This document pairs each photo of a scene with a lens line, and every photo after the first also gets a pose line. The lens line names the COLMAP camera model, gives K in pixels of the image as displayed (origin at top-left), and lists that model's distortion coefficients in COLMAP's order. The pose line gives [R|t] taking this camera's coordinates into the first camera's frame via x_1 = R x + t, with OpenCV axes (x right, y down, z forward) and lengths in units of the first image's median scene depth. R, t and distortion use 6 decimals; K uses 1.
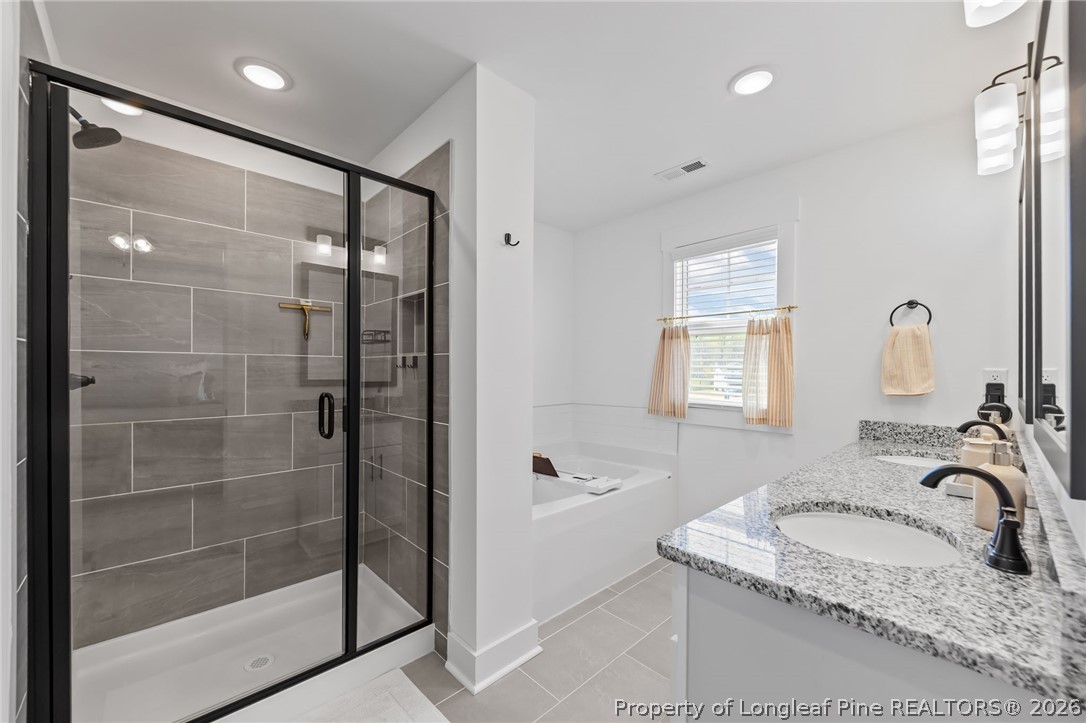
lens RADIAL K [[423.9, 0, 539.3], [0, 423.9, 359.3], [0, 0, 1]] dist [0.006480, -0.000103]
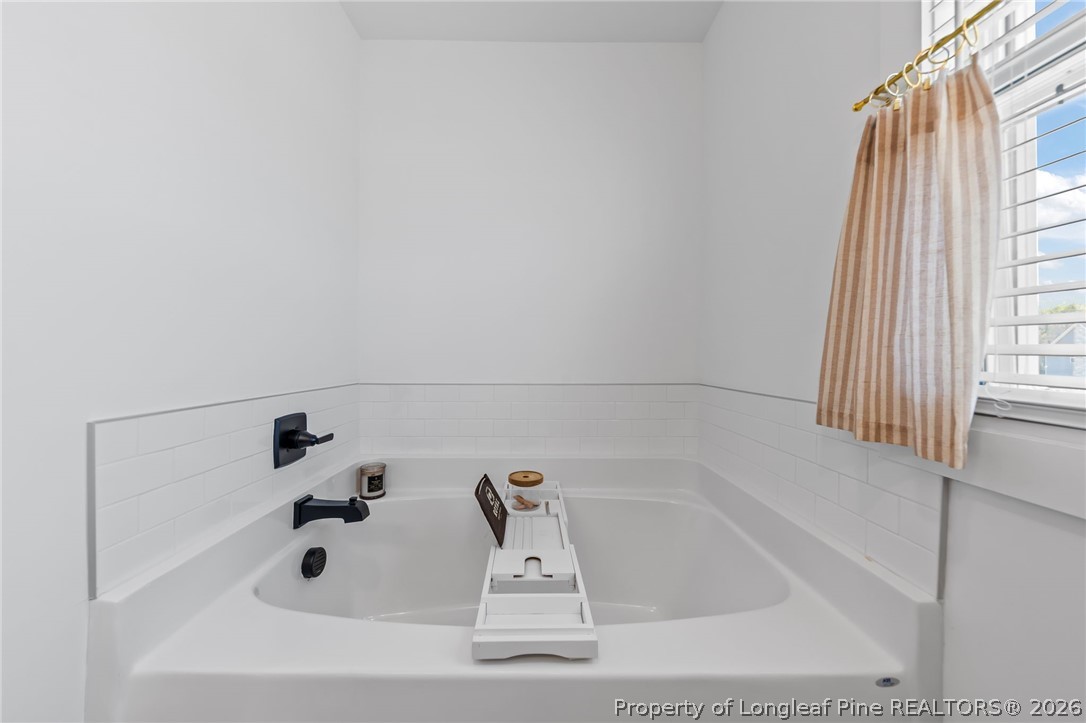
lens RADIAL K [[377.8, 0, 539.0], [0, 377.8, 348.1], [0, 0, 1]] dist [0.000514, 0.000012]
pose [[0.733697, -0.012706, -0.679358, 0.355971], [0.026376, 0.999604, 0.009790, 0.077779], [0.678964, -0.025102, 0.733742, 0.791085]]
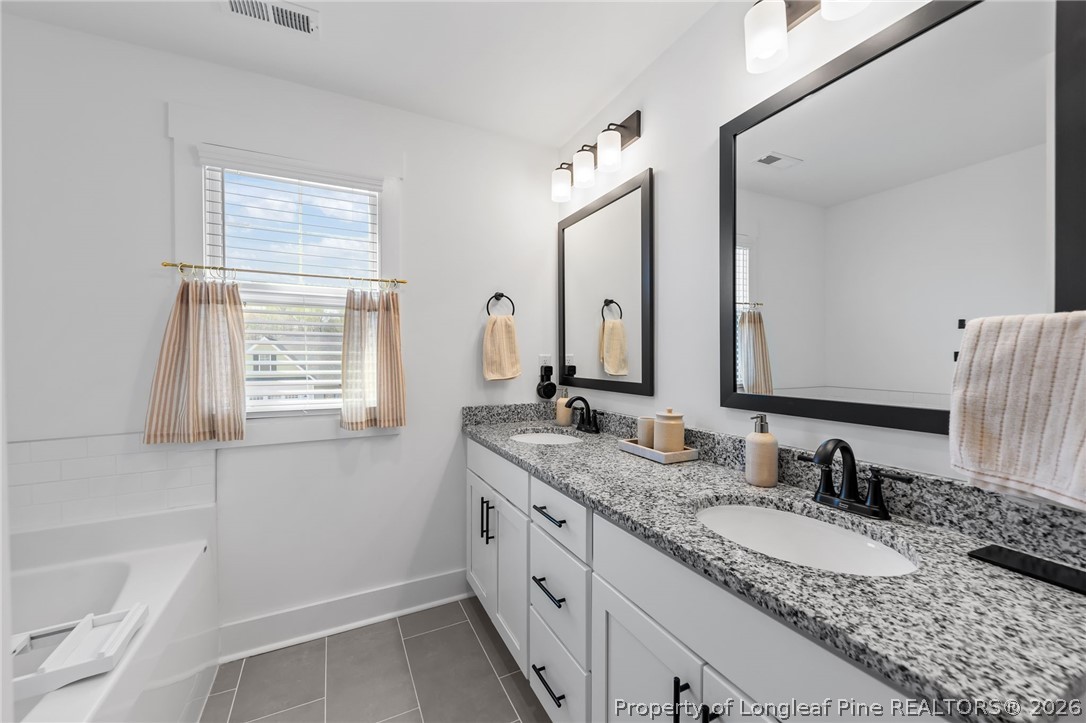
lens RADIAL K [[423.9, 0, 539.3], [0, 423.9, 359.3], [0, 0, 1]] dist [0.006480, -0.000103]
pose [[0.292067, -0.016420, 0.956257, -0.117829], [-0.020073, 0.999527, 0.023294, 0.004634], [-0.956187, -0.025998, 0.291599, 0.475361]]
